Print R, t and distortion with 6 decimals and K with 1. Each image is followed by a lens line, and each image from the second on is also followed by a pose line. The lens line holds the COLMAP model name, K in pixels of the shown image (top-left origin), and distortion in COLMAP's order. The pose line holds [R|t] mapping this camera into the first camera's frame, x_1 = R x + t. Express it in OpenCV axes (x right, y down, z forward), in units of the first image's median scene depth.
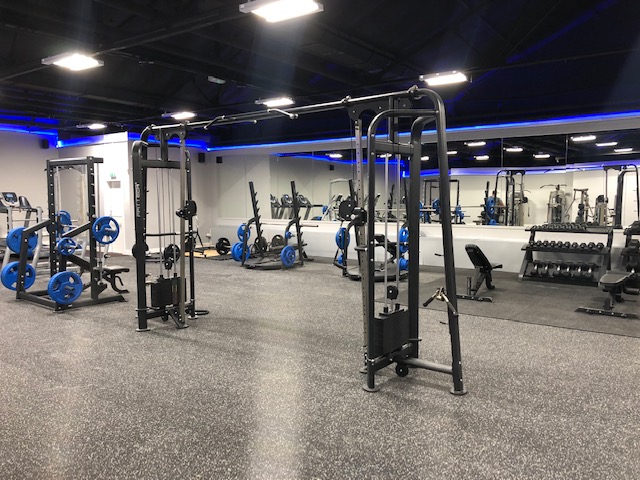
lens RADIAL K [[529.4, 0, 323.3], [0, 529.4, 239.9], [0, 0, 1]] dist [0.001723, -0.008583]
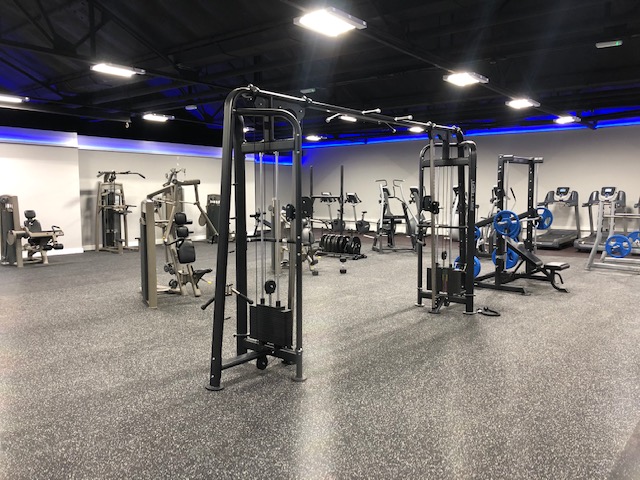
lens RADIAL K [[529.4, 0, 323.3], [0, 529.4, 239.9], [0, 0, 1]] dist [0.001723, -0.008583]
pose [[-0.057428, 0.100595, -0.993269, 1.056980], [-0.086448, 0.990673, 0.105330, -0.101917], [0.994600, 0.091915, -0.048196, 1.064089]]
